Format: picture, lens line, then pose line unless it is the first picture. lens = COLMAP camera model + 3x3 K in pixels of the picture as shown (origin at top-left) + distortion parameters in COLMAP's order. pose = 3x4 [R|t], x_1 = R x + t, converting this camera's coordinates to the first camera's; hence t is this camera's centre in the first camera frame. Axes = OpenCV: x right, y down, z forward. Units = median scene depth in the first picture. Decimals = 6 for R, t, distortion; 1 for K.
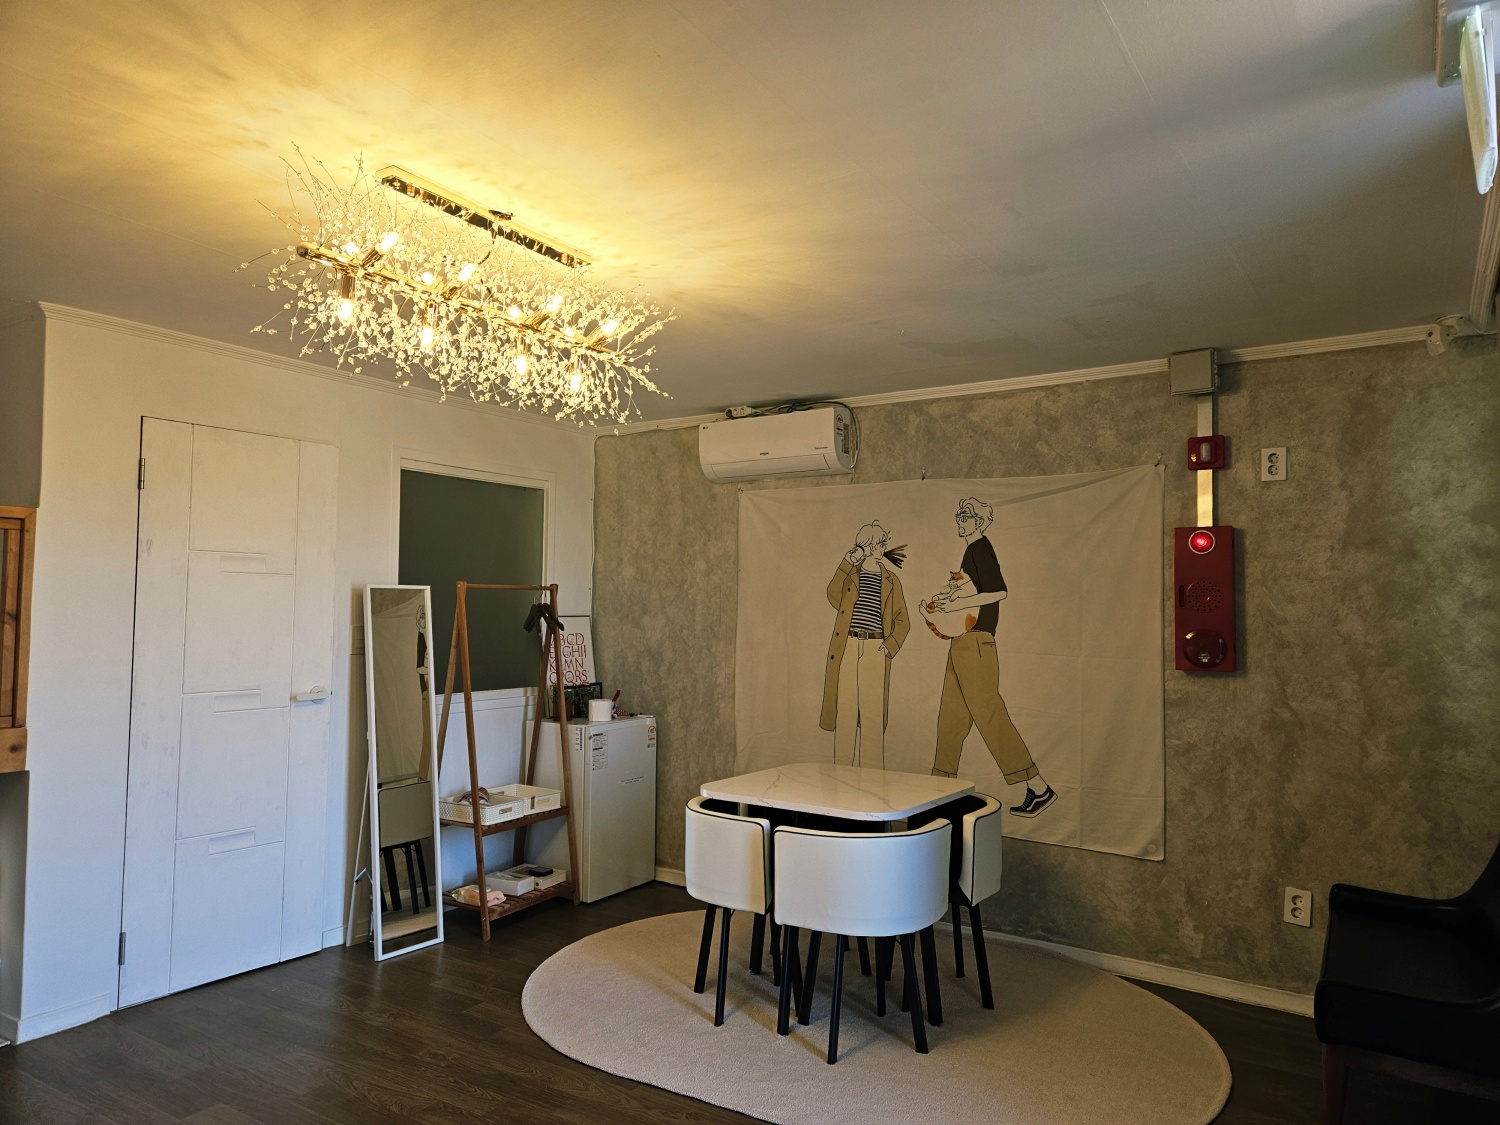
lens RADIAL K [[995.8, 0, 746.2], [0, 995.8, 562.1], [0, 0, 1]] dist [0.058238, -0.051174]
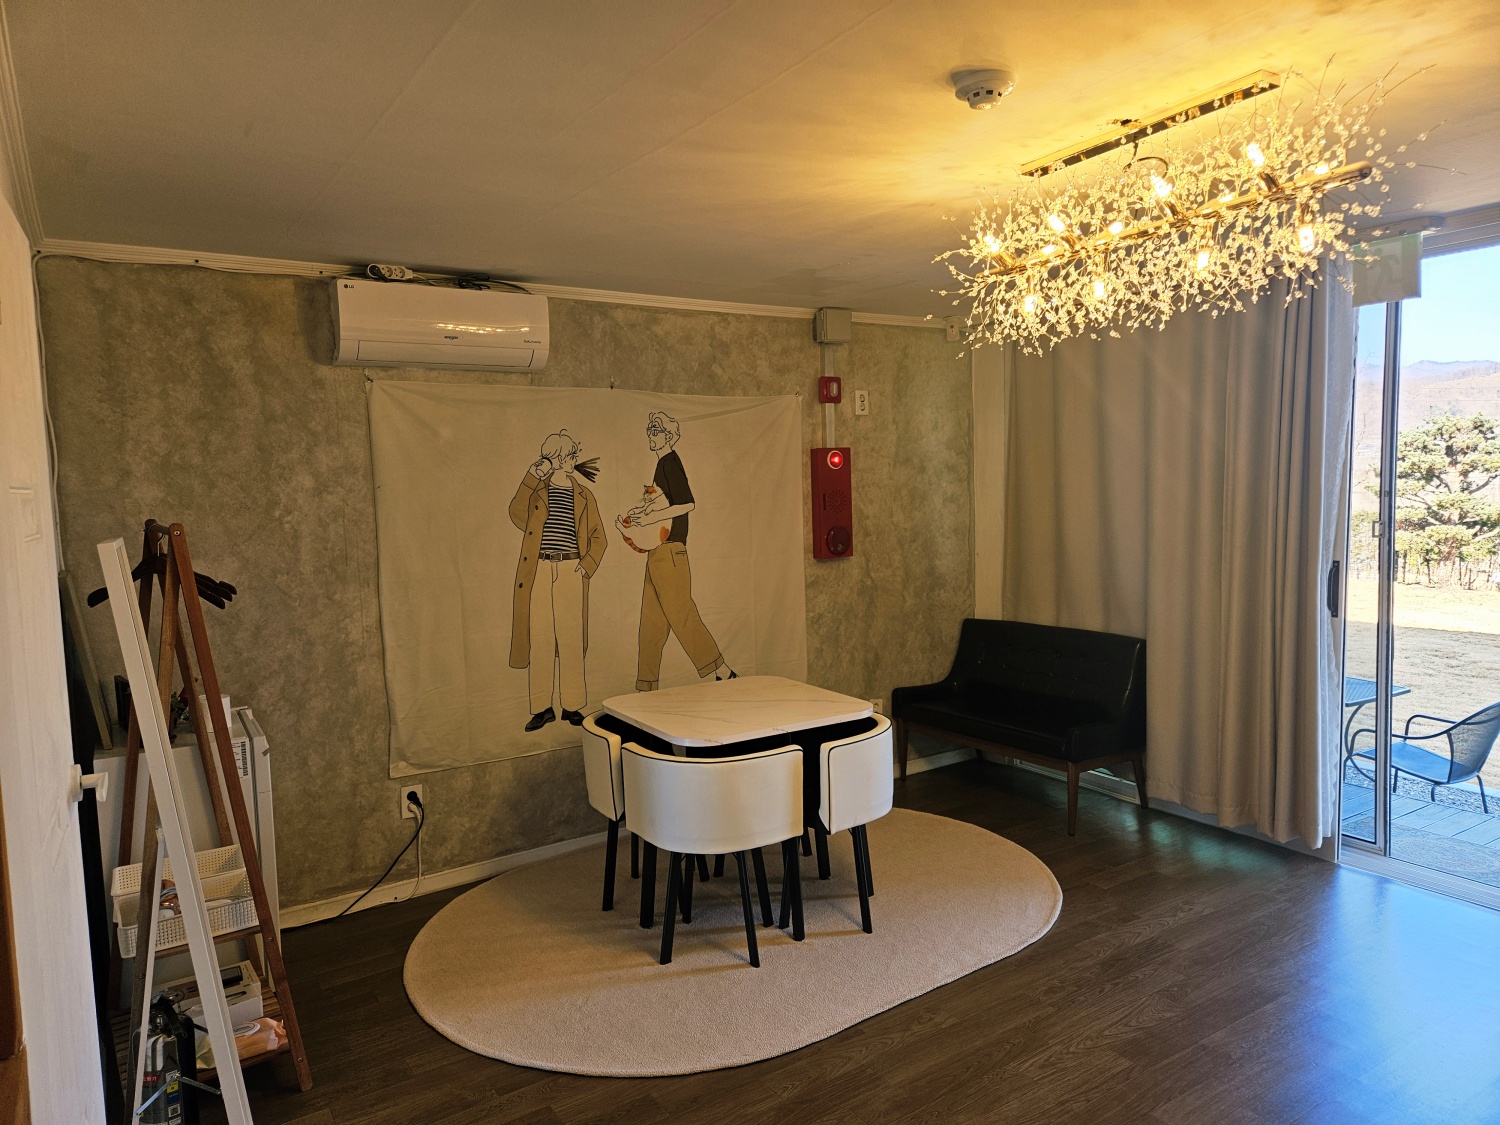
lens RADIAL K [[995.8, 0, 747.3], [0, 995.8, 574.7], [0, 0, 1]] dist [0.058238, -0.051174]
pose [[0.394488, -0.107741, 0.912563, -0.692218], [-0.009239, 0.992587, 0.121183, -0.024053], [-0.918855, -0.056237, 0.390568, 0.518096]]
